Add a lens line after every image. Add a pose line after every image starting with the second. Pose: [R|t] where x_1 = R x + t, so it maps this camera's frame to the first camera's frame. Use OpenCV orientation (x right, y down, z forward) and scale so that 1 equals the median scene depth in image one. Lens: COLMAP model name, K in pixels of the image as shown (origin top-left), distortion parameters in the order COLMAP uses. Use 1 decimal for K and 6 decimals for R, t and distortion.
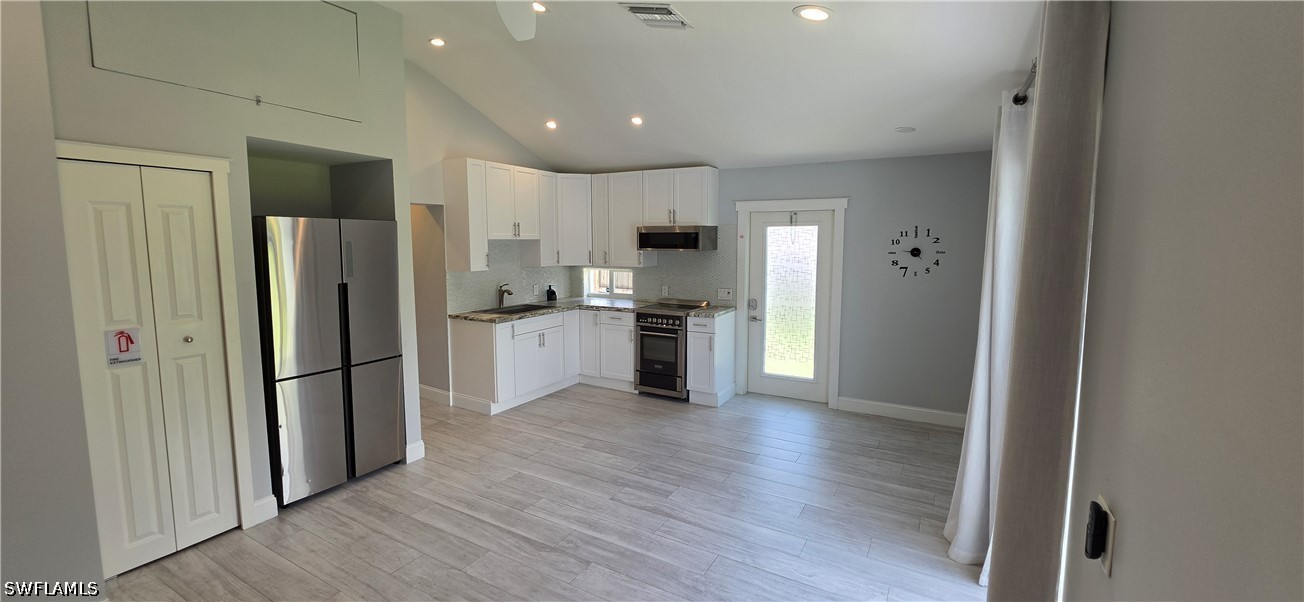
lens RADIAL K [[523.5, 0, 648.6], [0, 523.5, 292.4], [0, 0, 1]] dist [-0.002488, -0.000177]
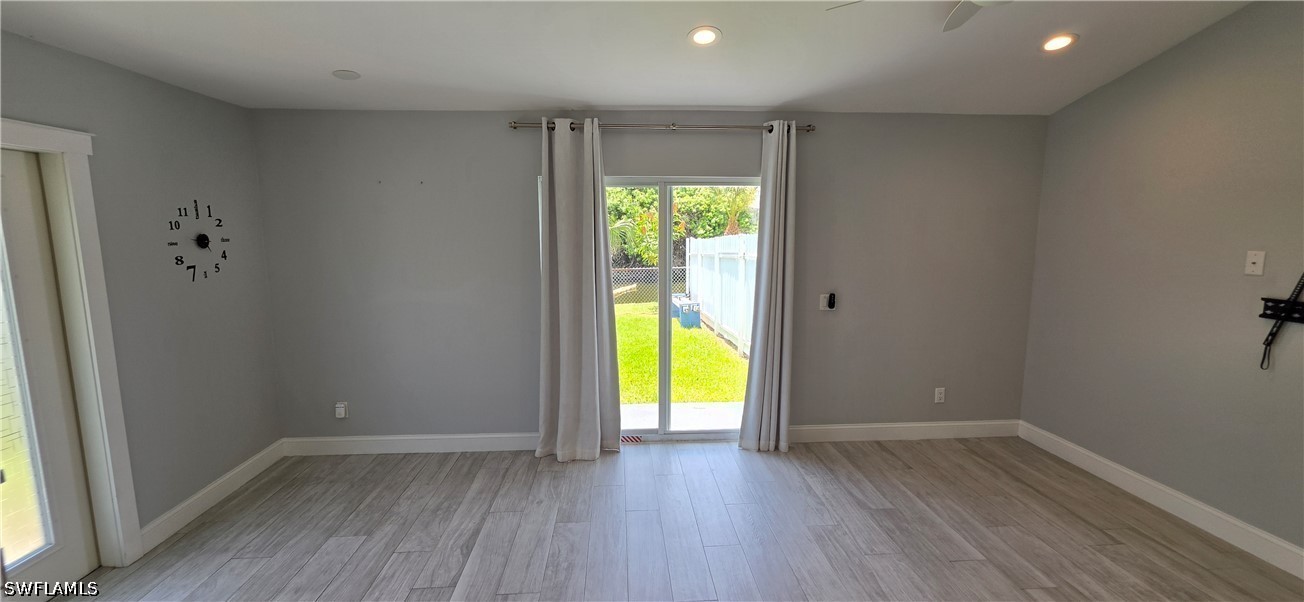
lens RADIAL K [[523.5, 0, 648.6], [0, 523.5, 292.4], [0, 0, 1]] dist [-0.002488, -0.000177]
pose [[-0.550584, -0.106911, 0.827906, -0.316146], [0.084167, 0.979601, 0.182474, -0.081879], [-0.830526, 0.170150, -0.530354, 0.851517]]
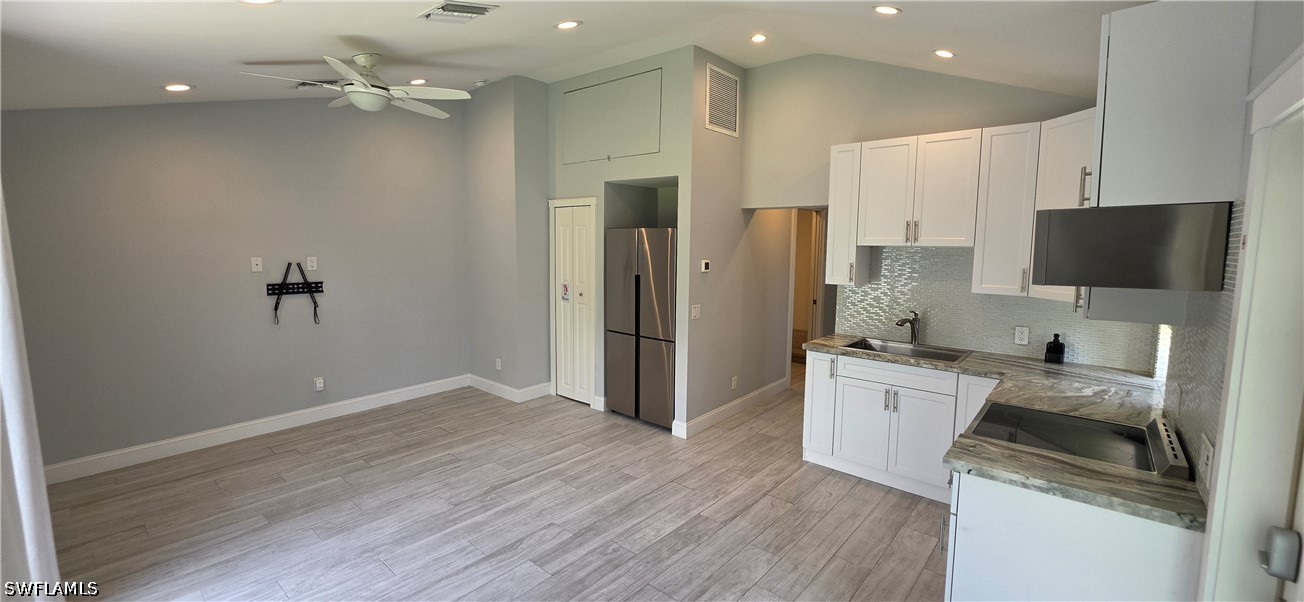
lens RADIAL K [[521.7, 0, 646.5], [0, 521.7, 294.5], [0, 0, 1]] dist [-0.001440, 0.000056]
pose [[-0.198251, 0.097769, -0.975263, 0.512638], [-0.108282, 0.986737, 0.120931, -0.091269], [0.974152, 0.129578, -0.185035, 0.869676]]
